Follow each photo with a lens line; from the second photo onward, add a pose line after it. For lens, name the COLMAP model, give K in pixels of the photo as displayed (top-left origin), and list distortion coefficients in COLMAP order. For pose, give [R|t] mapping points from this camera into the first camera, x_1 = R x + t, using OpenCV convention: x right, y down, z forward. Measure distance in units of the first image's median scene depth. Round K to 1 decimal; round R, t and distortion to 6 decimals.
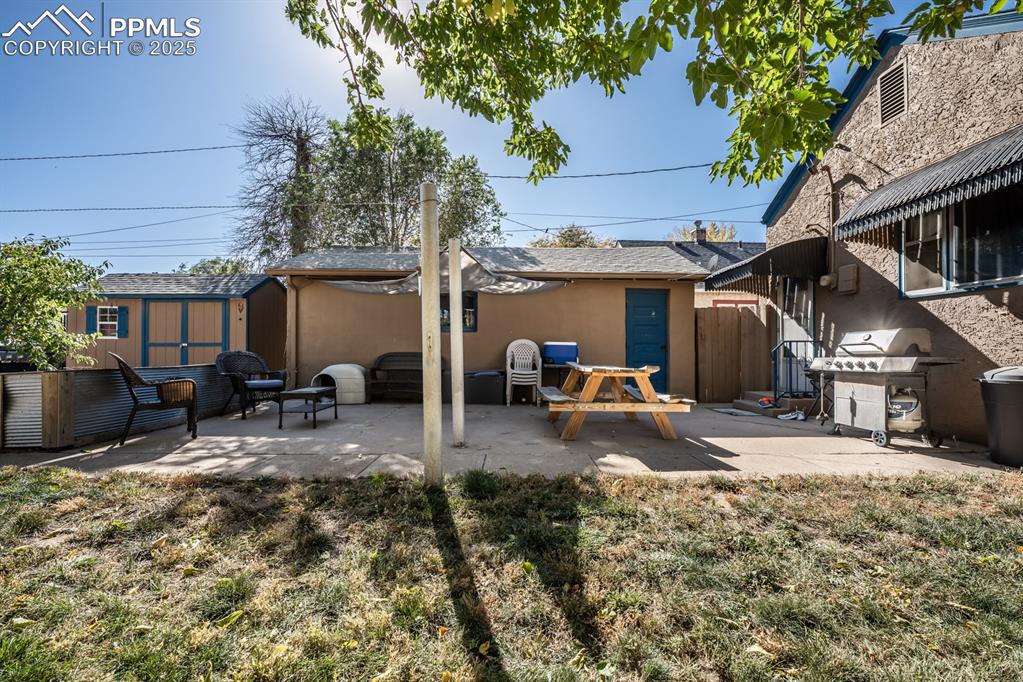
lens RADIAL K [[411.5, 0, 518.2], [0, 411.5, 341.7], [0, 0, 1]] dist [-0.007421, -0.000224]
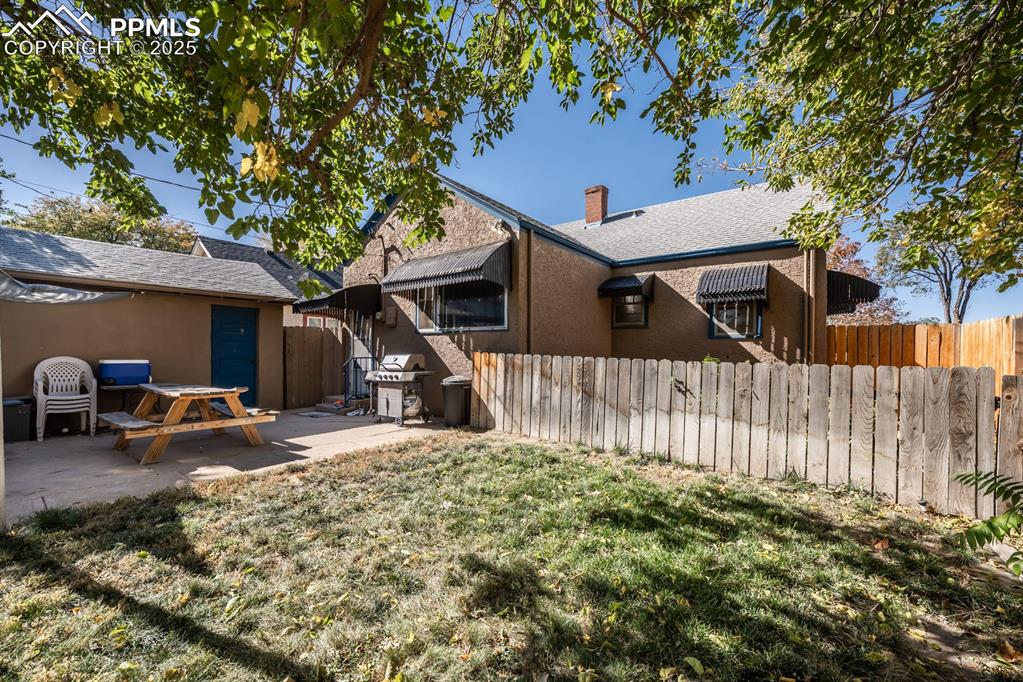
lens RADIAL K [[411.5, 0, 510.4], [0, 411.5, 346.9], [0, 0, 1]] dist [-0.007421, -0.000224]
pose [[0.620987, 0.005016, 0.783804, -0.112811], [-0.015066, 0.999871, 0.005537, -0.068641], [-0.783676, -0.015247, 0.620983, -0.318516]]
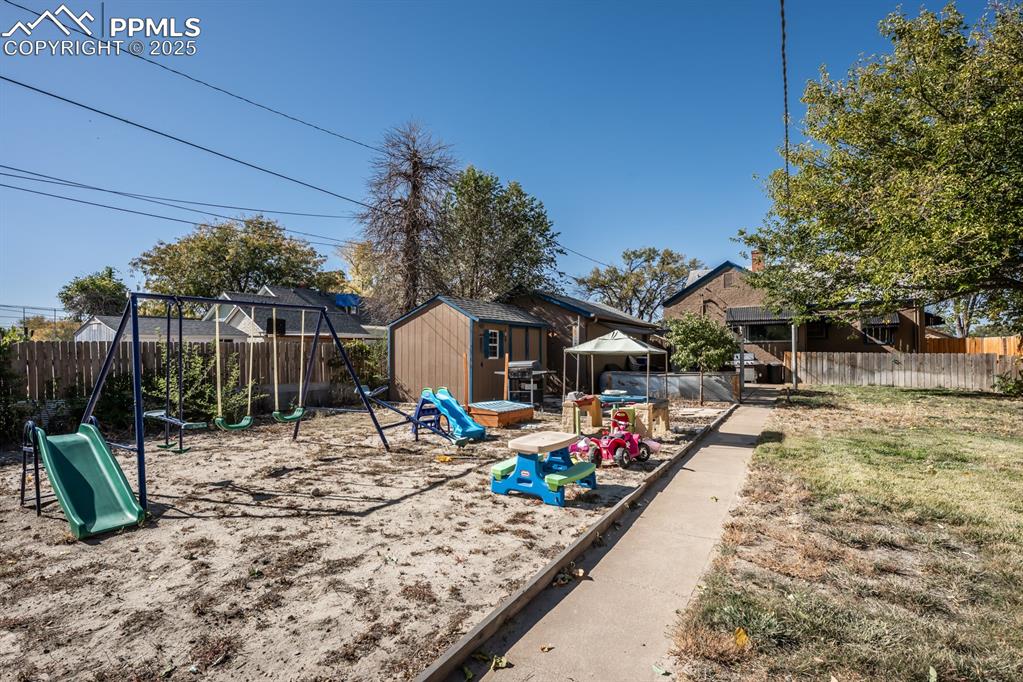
lens RADIAL K [[479.2, 0, 479.7], [0, 479.2, 337.9], [0, 0, 1]] dist [-0.007932, -0.000835]
pose [[0.590786, 0.021917, 0.806530, -3.604915], [-0.002797, 0.999681, -0.025117, -0.048606], [-0.806823, 0.012582, 0.590659, 0.371035]]
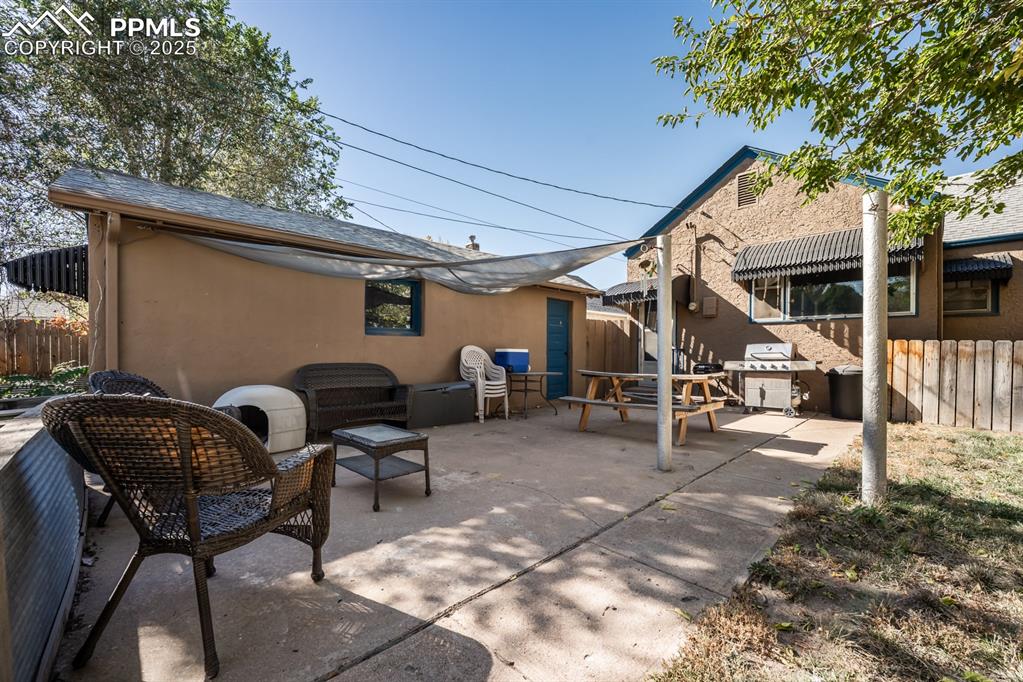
lens RADIAL K [[411.5, 0, 505.1], [0, 411.5, 351.4], [0, 0, 1]] dist [-0.007421, -0.000224]
pose [[0.747480, -0.001382, 0.664283, -0.847275], [-0.011007, 0.999835, 0.014466, -0.009903], [-0.664193, -0.018125, 0.747341, 0.470412]]
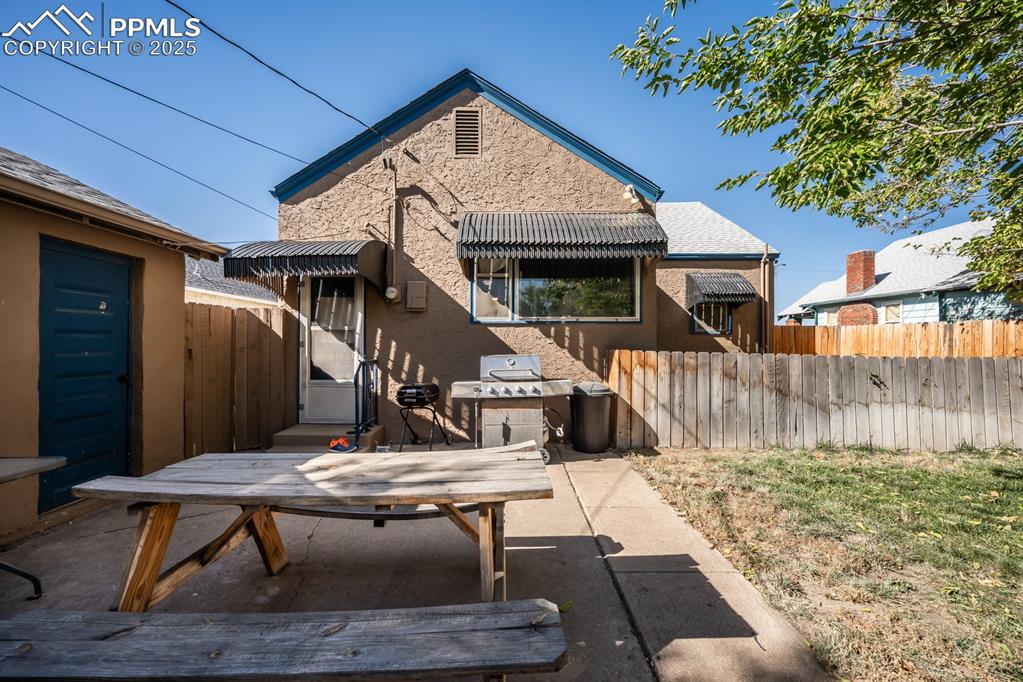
lens RADIAL K [[411.5, 0, 509.6], [0, 411.5, 338.9], [0, 0, 1]] dist [-0.007421, -0.000224]
pose [[0.035883, 0.009518, 0.999311, -0.171786], [-0.013691, 0.999865, -0.009031, -0.056393], [-0.999262, -0.013357, 0.036008, 0.900228]]
